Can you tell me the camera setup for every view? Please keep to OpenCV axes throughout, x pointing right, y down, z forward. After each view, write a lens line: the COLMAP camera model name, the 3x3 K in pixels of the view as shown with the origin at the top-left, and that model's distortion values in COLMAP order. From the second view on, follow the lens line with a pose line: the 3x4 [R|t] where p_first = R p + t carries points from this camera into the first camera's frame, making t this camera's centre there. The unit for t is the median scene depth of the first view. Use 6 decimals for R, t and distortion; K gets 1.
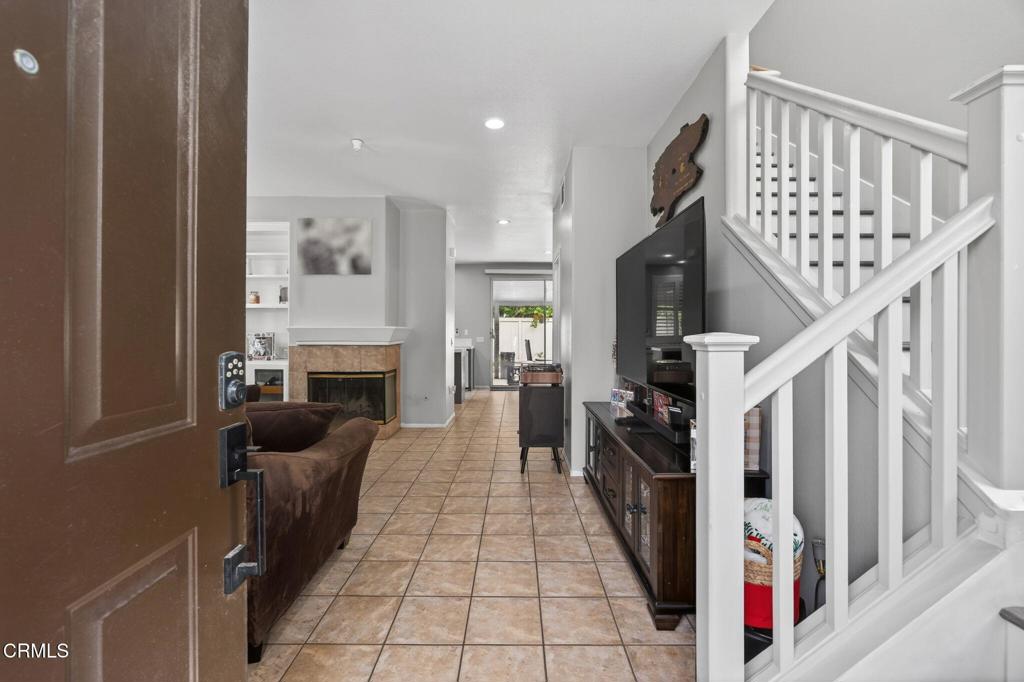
lens RADIAL K [[433.5, 0, 508.9], [0, 433.5, 339.2], [0, 0, 1]] dist [-0.002539, 0.000382]
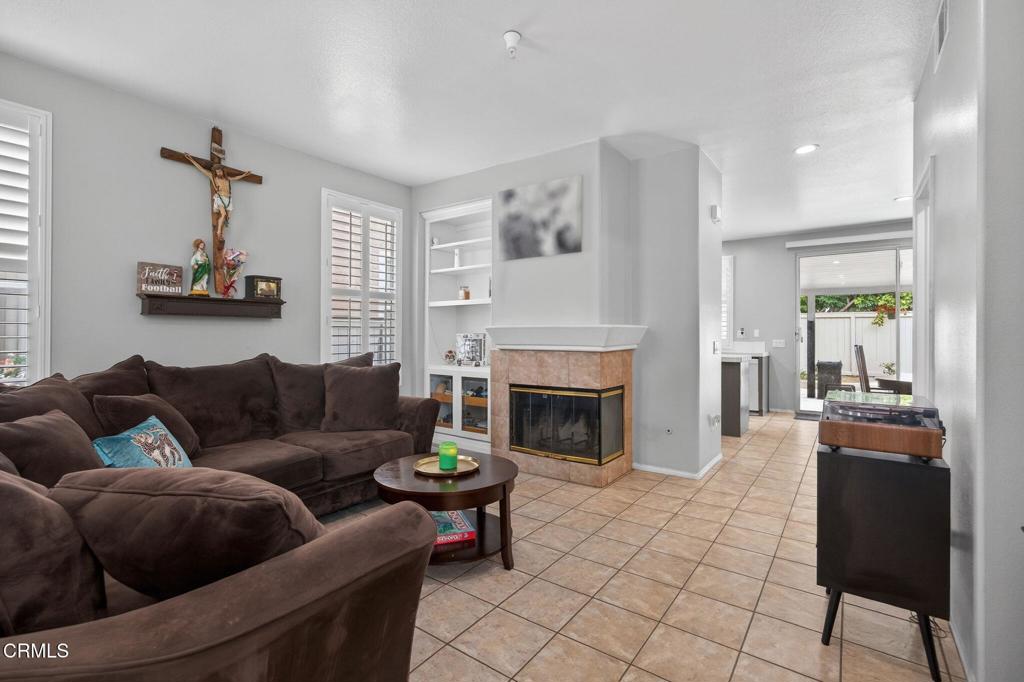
lens RADIAL K [[465.5, 0, 512.1], [0, 465.5, 334.5], [0, 0, 1]] dist [-0.029971, 0.014426]
pose [[0.814834, -0.001275, -0.579692, 0.029611], [-0.006225, 0.999921, -0.010949, -0.004278], [0.579660, 0.012531, 0.814762, 0.289729]]
